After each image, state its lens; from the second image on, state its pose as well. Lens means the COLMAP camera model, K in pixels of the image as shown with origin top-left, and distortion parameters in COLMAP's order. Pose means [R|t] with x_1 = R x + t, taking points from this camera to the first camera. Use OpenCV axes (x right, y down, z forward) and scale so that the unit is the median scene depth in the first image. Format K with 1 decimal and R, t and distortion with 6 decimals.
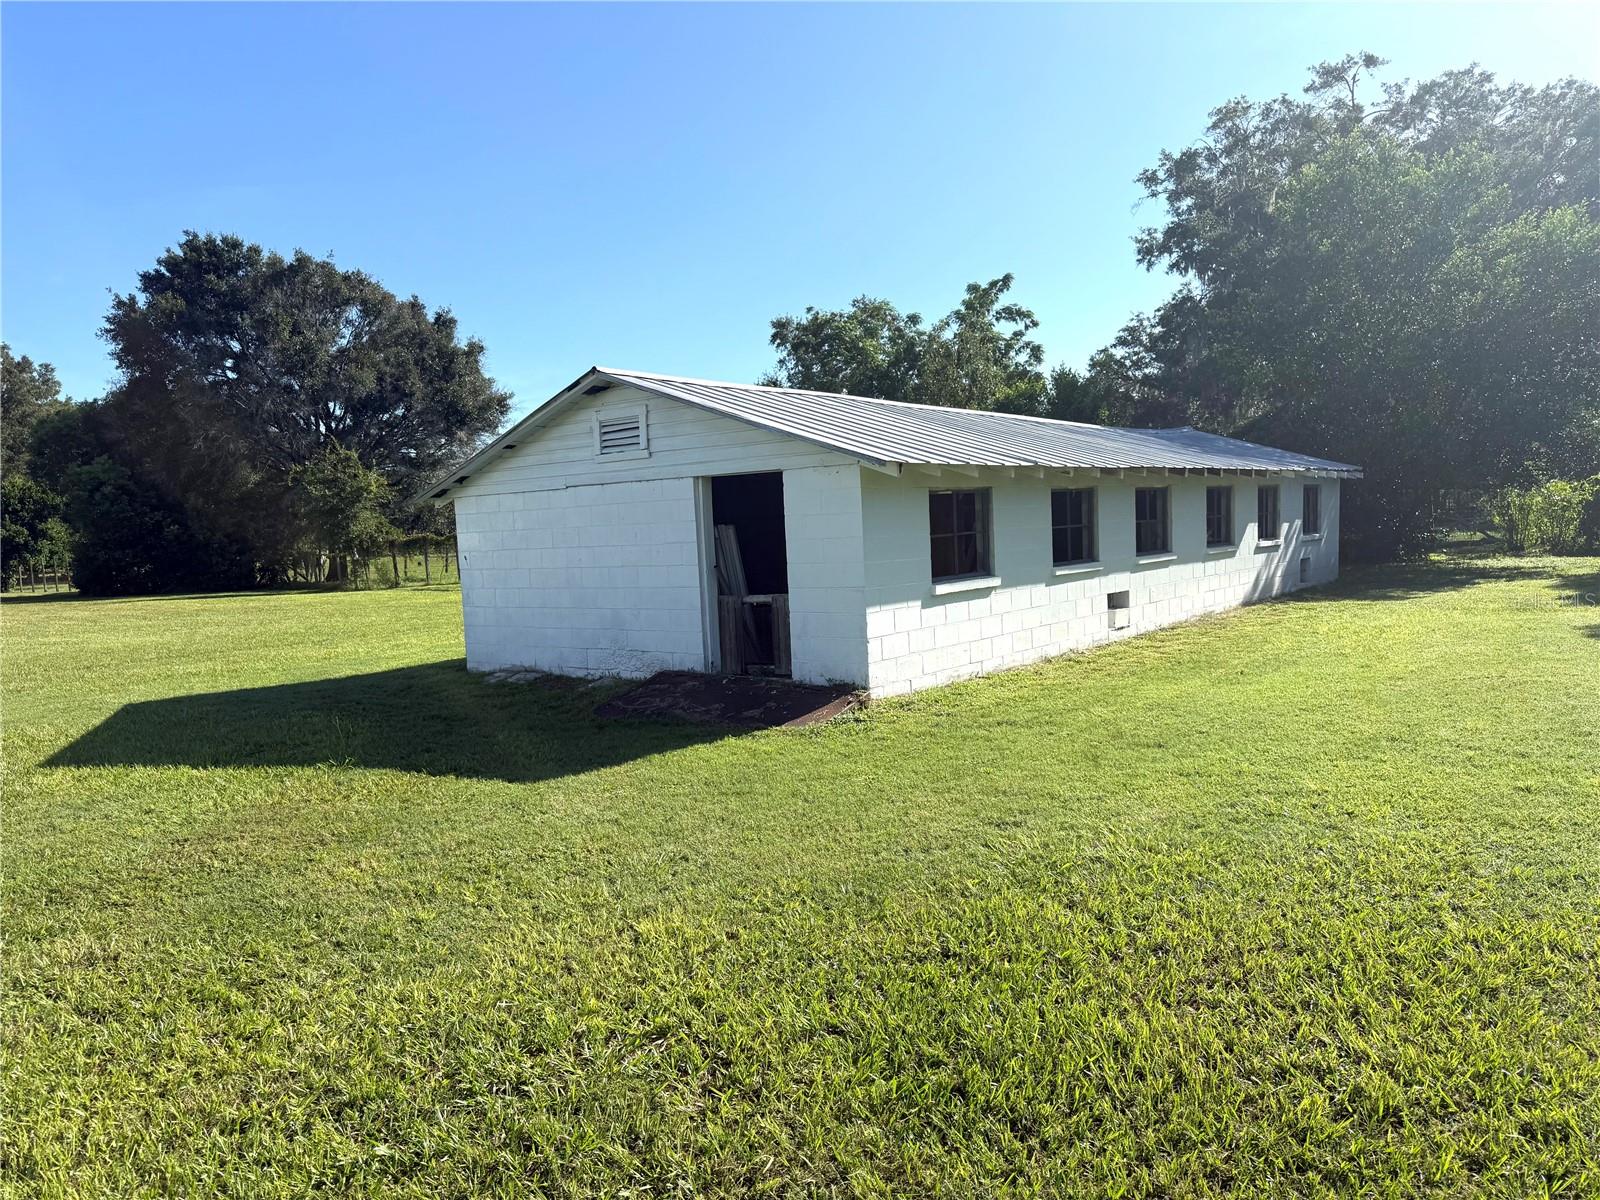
lens RADIAL K [[1095.6, 0, 800.0], [0, 1095.6, 600.0], [0, 0, 1]] dist [0.105838, -0.171819]
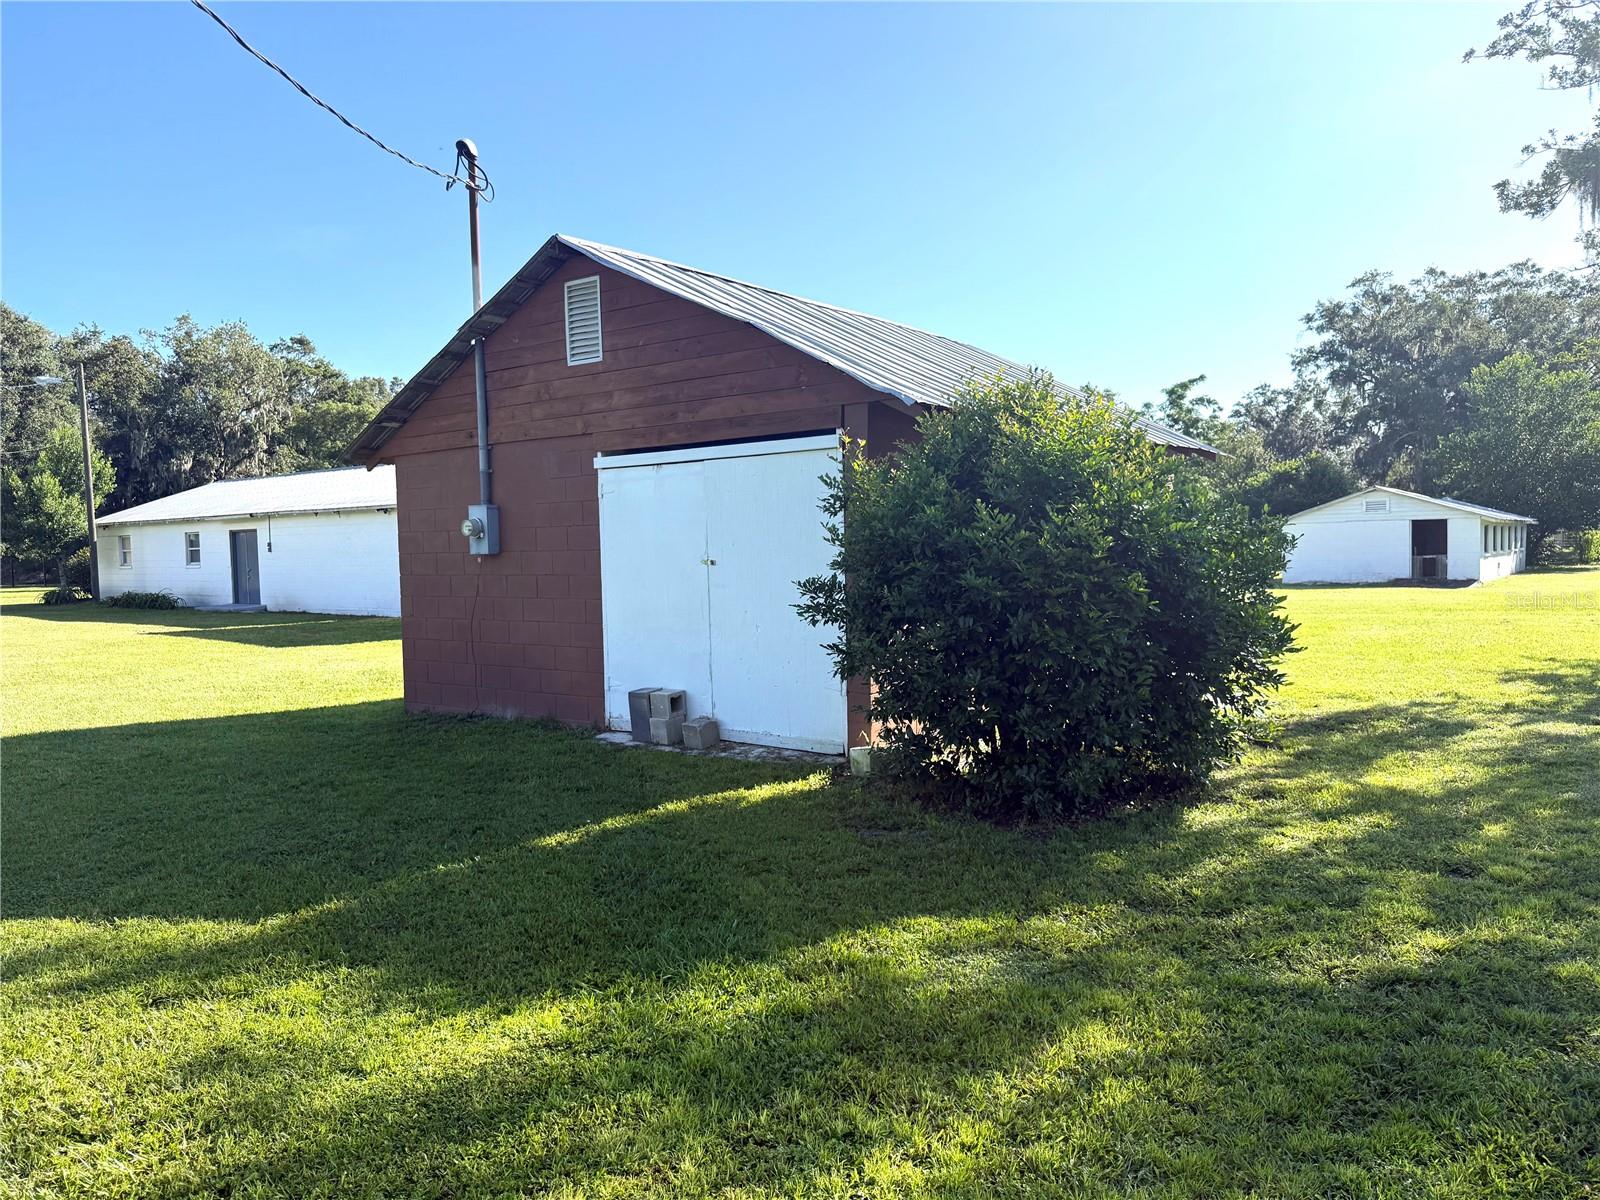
lens RADIAL K [[1095.6, 0, 800.0], [0, 1095.6, 600.0], [0, 0, 1]] dist [0.105838, -0.171819]
pose [[0.999030, 0.022042, 0.038132, -0.471028], [-0.021213, 0.999533, -0.022016, 0.055730], [-0.038599, 0.021186, 0.999030, -0.523929]]
